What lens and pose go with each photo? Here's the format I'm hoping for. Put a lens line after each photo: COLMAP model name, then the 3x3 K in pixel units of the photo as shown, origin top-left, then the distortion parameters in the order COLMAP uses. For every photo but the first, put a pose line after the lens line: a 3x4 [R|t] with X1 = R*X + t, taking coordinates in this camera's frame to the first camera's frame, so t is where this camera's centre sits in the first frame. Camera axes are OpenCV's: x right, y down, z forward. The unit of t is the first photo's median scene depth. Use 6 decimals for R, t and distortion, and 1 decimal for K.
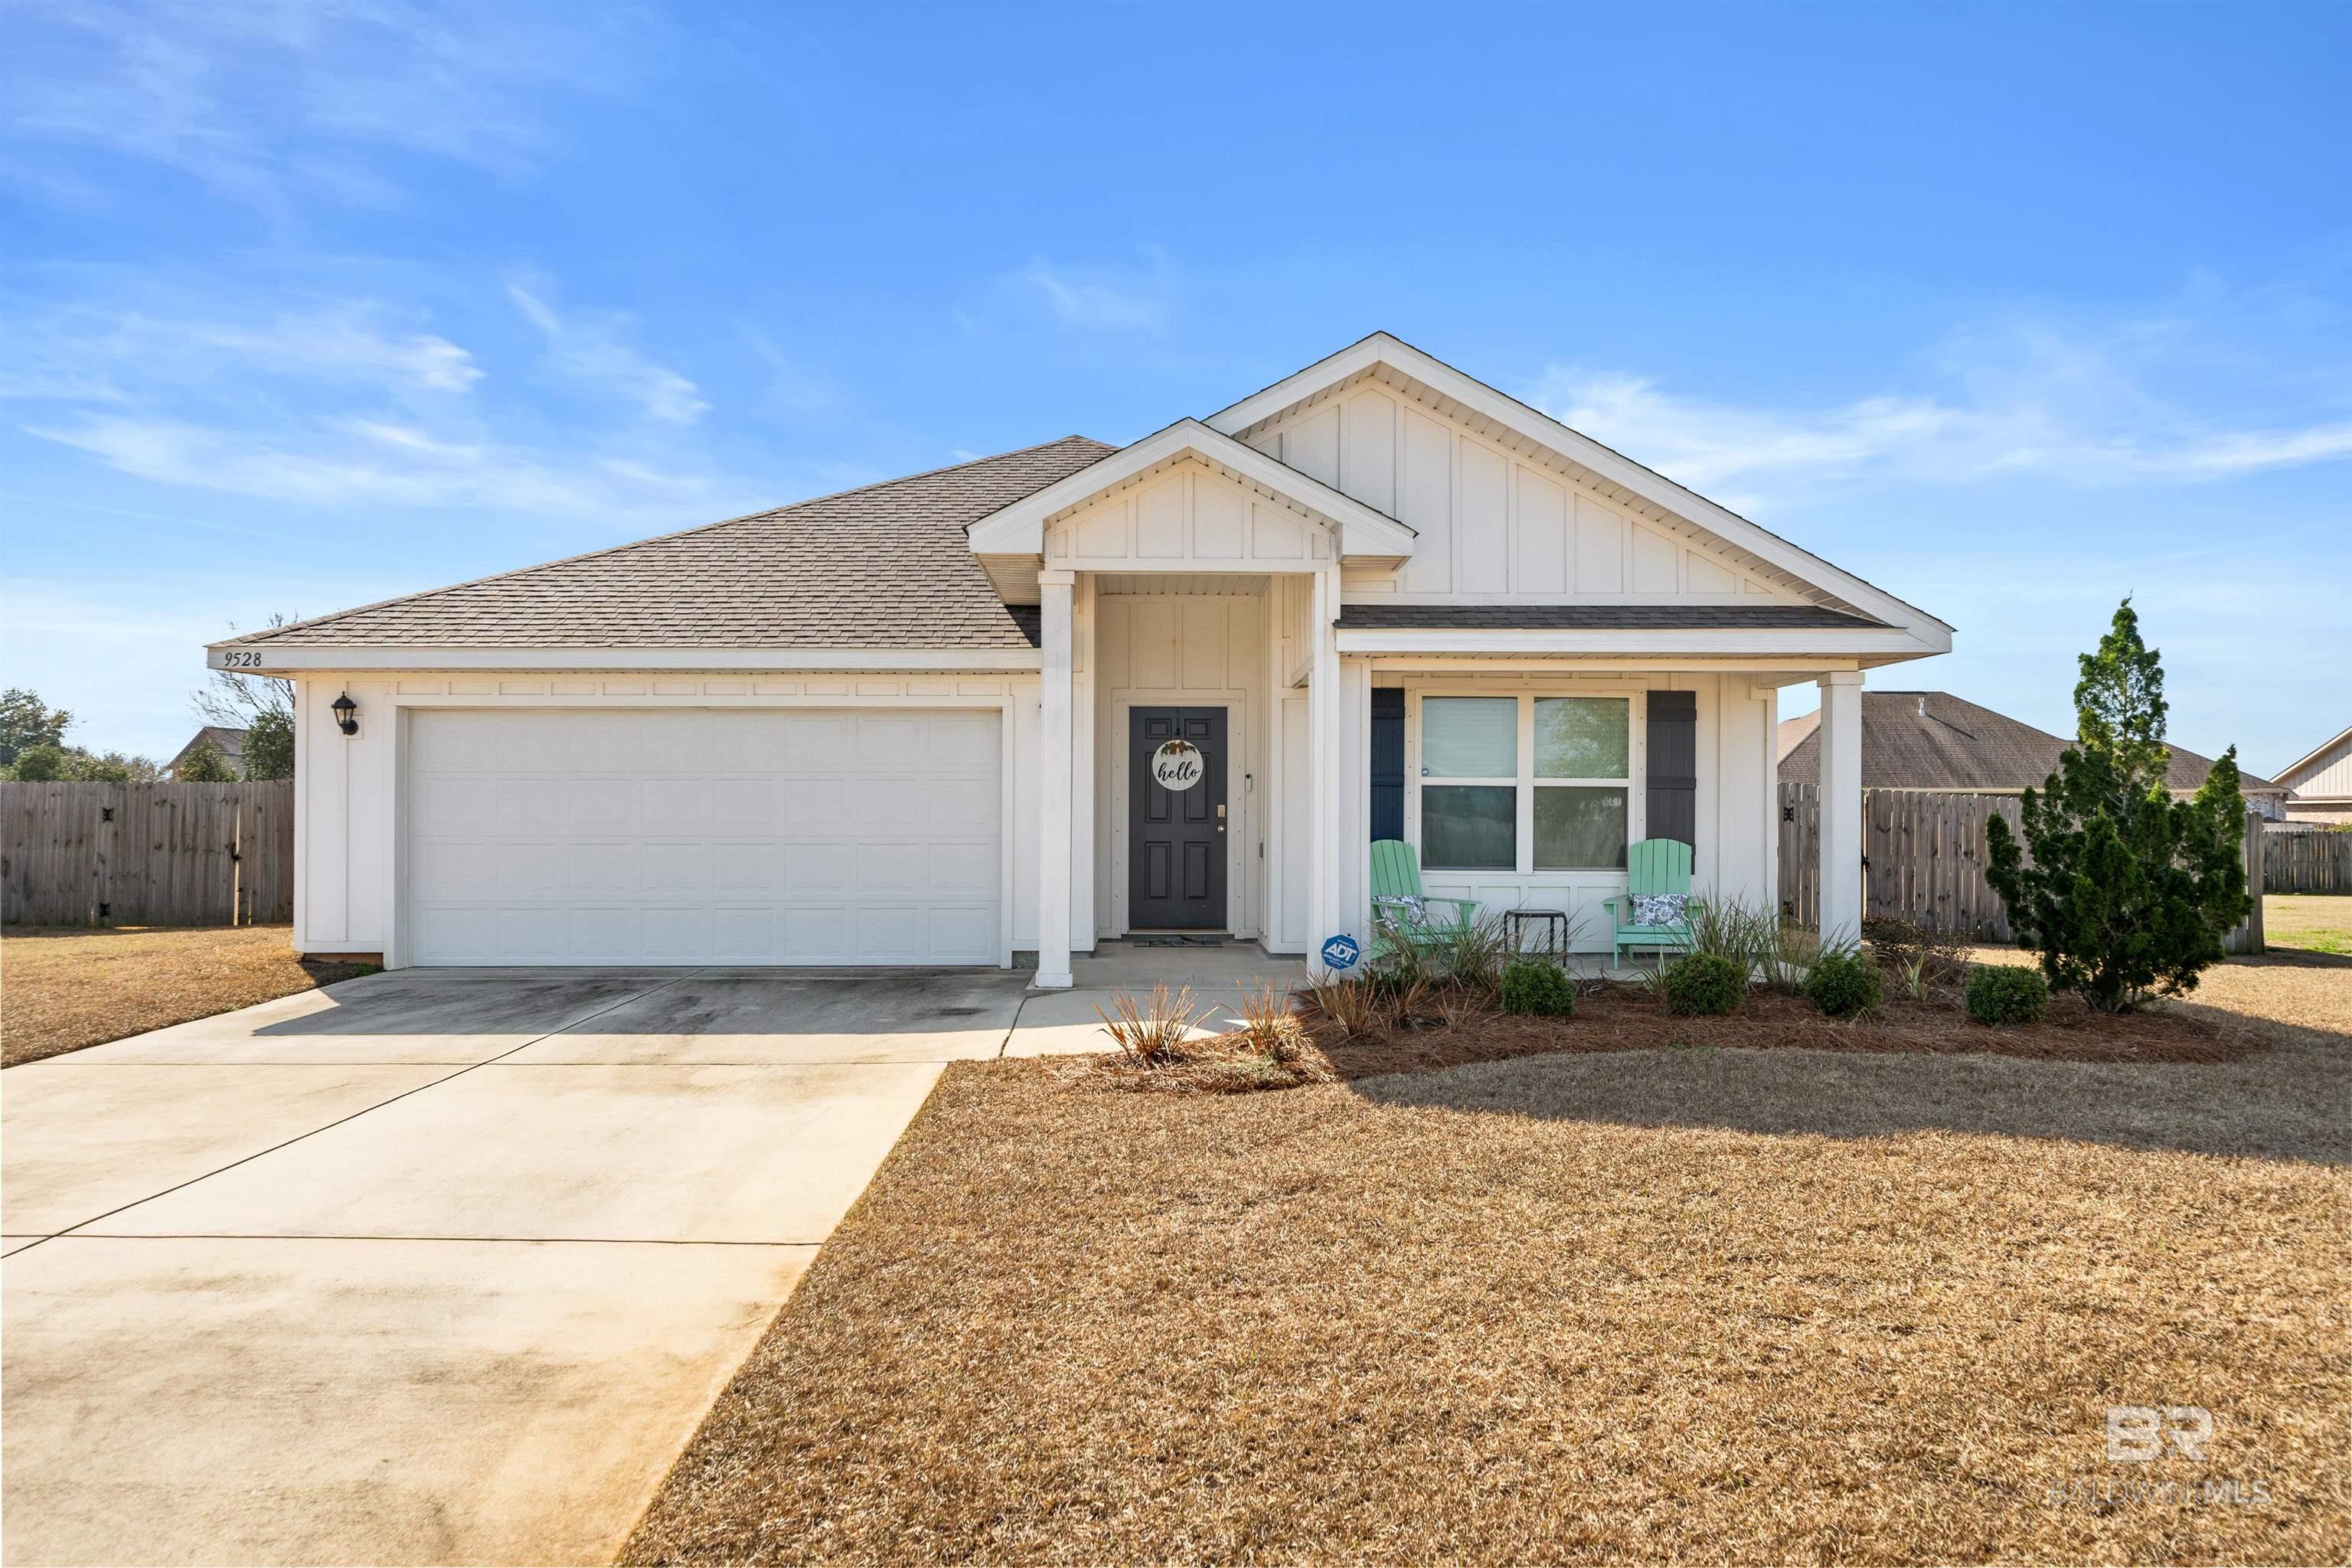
lens RADIAL K [[1600.2, 0, 1188.0], [0, 1600.2, 774.9], [0, 0, 1]] dist [-0.026925, 0.006261]
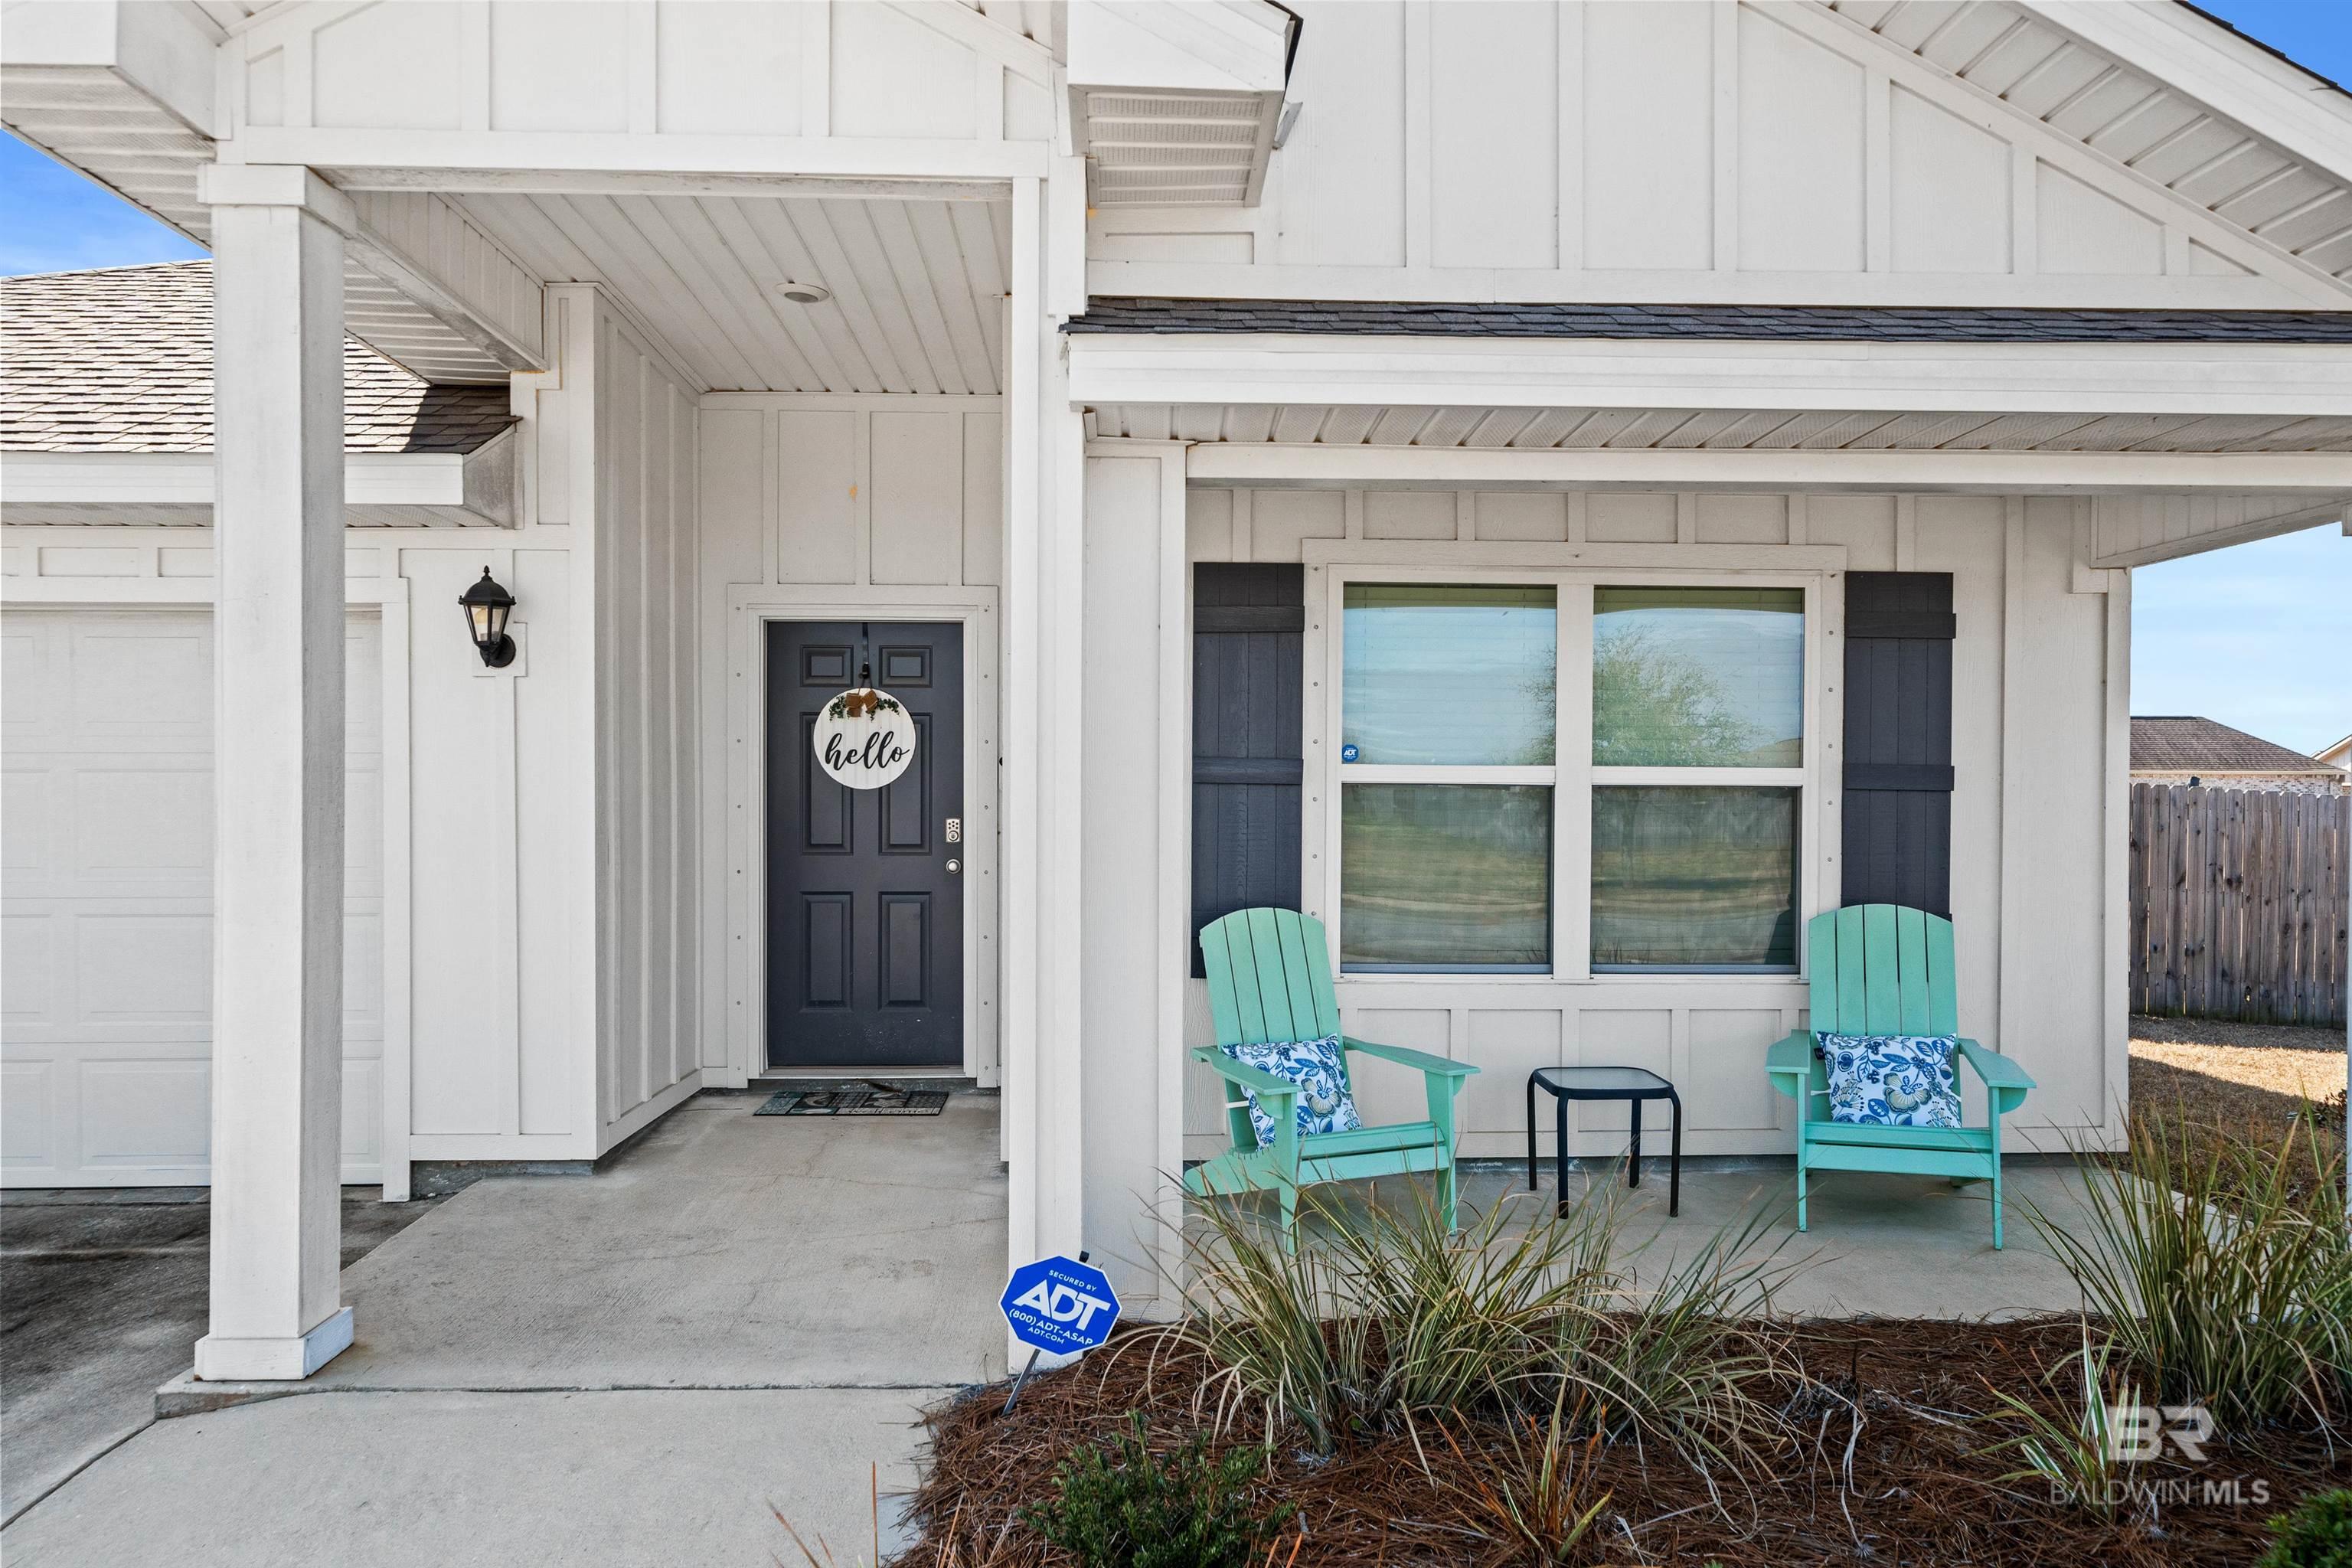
lens RADIAL K [[1600.2, 0, 1196.7], [0, 1600.2, 779.1], [0, 0, 1]] dist [-0.026925, 0.006261]
pose [[0.999693, 0.000333, 0.024790, 0.094888], [-0.000726, 0.999874, 0.015854, -0.001539], [-0.024781, -0.015867, 0.999567, 0.557801]]
